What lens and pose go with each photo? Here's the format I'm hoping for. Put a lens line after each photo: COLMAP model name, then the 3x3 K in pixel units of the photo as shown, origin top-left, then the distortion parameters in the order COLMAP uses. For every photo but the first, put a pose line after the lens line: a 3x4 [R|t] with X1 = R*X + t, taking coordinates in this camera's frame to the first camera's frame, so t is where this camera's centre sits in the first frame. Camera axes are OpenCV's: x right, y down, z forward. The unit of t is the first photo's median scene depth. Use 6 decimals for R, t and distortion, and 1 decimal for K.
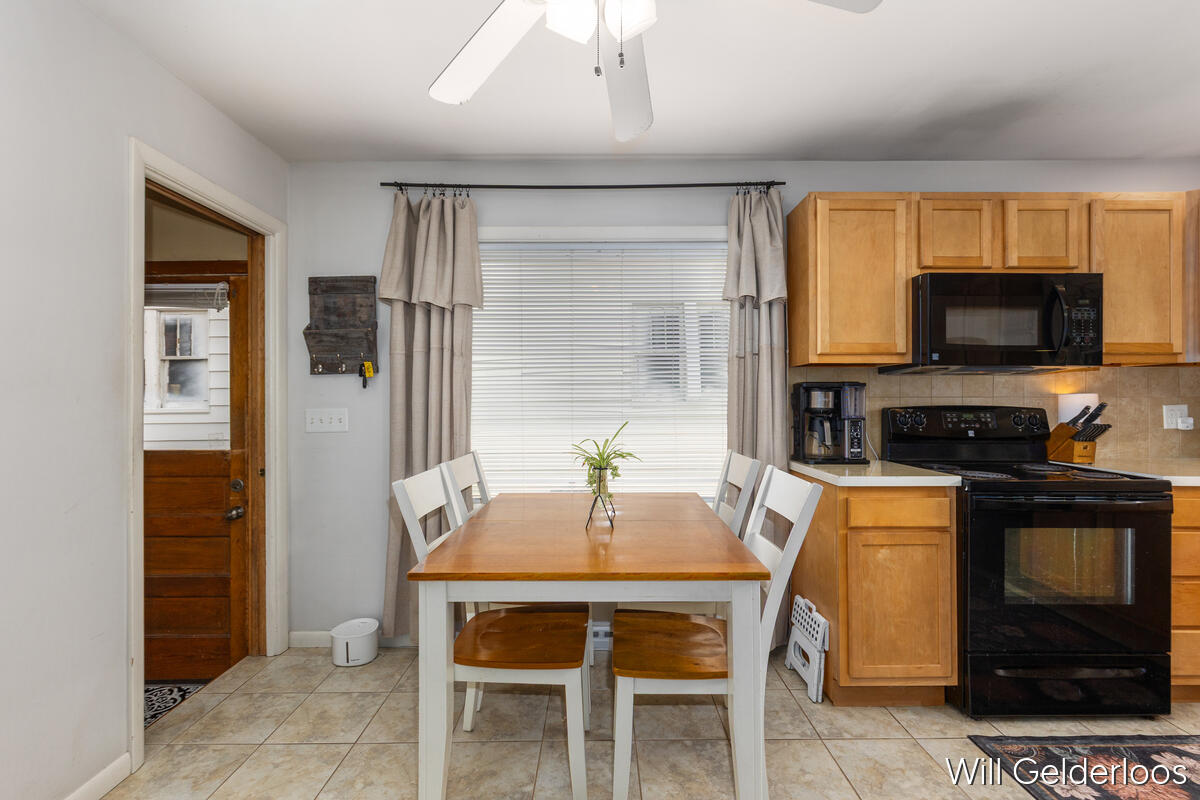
lens RADIAL K [[545.8, 0, 595.8], [0, 545.8, 400.2], [0, 0, 1]] dist [0.000580, 0.000627]
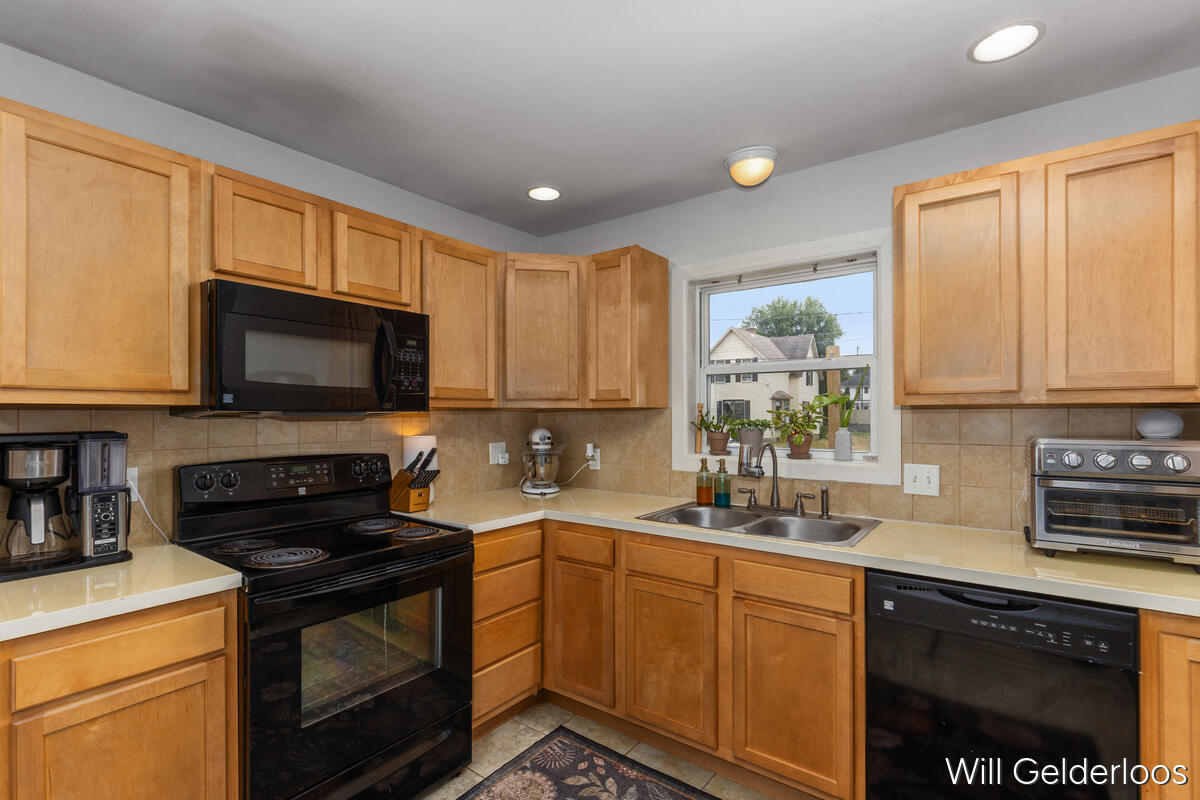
lens RADIAL K [[545.8, 0, 604.4], [0, 545.8, 413.5], [0, 0, 1]] dist [0.000580, 0.000627]
pose [[0.599380, -0.000722, 0.800465, 0.330028], [-0.001571, 0.999997, 0.002078, -0.059857], [-0.800463, -0.002503, 0.599377, 0.170447]]
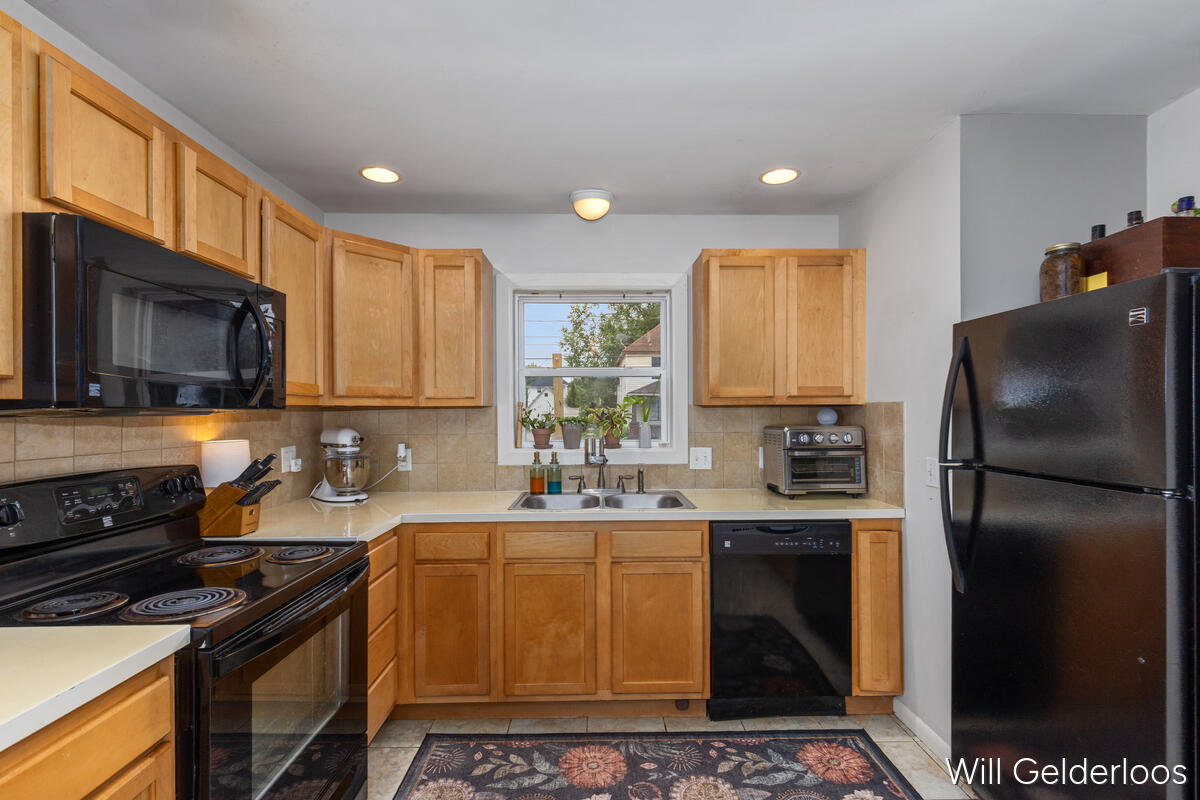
lens RADIAL K [[545.8, 0, 603.0], [0, 545.8, 410.8], [0, 0, 1]] dist [0.000580, 0.000627]
pose [[-0.012829, 0.001804, 0.999916, 0.115638], [0.000777, 0.999998, -0.001794, -0.057431], [-0.999917, 0.000754, -0.012830, 0.520893]]
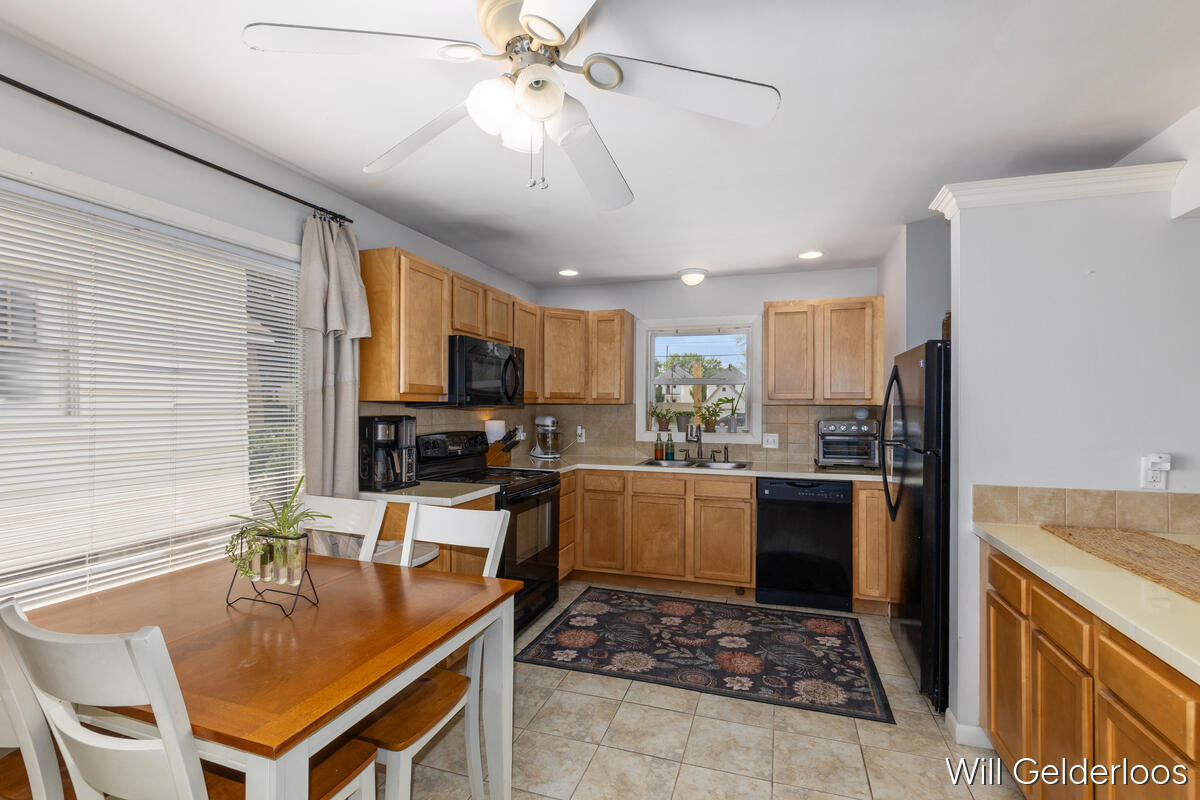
lens RADIAL K [[545.8, 0, 600.2], [0, 545.8, 404.5], [0, 0, 1]] dist [0.000580, 0.000627]
pose [[0.316090, 0.004143, 0.948720, -0.529245], [-0.010345, 0.999946, -0.000920, -0.064188], [-0.948673, -0.009523, 0.316116, 0.252804]]
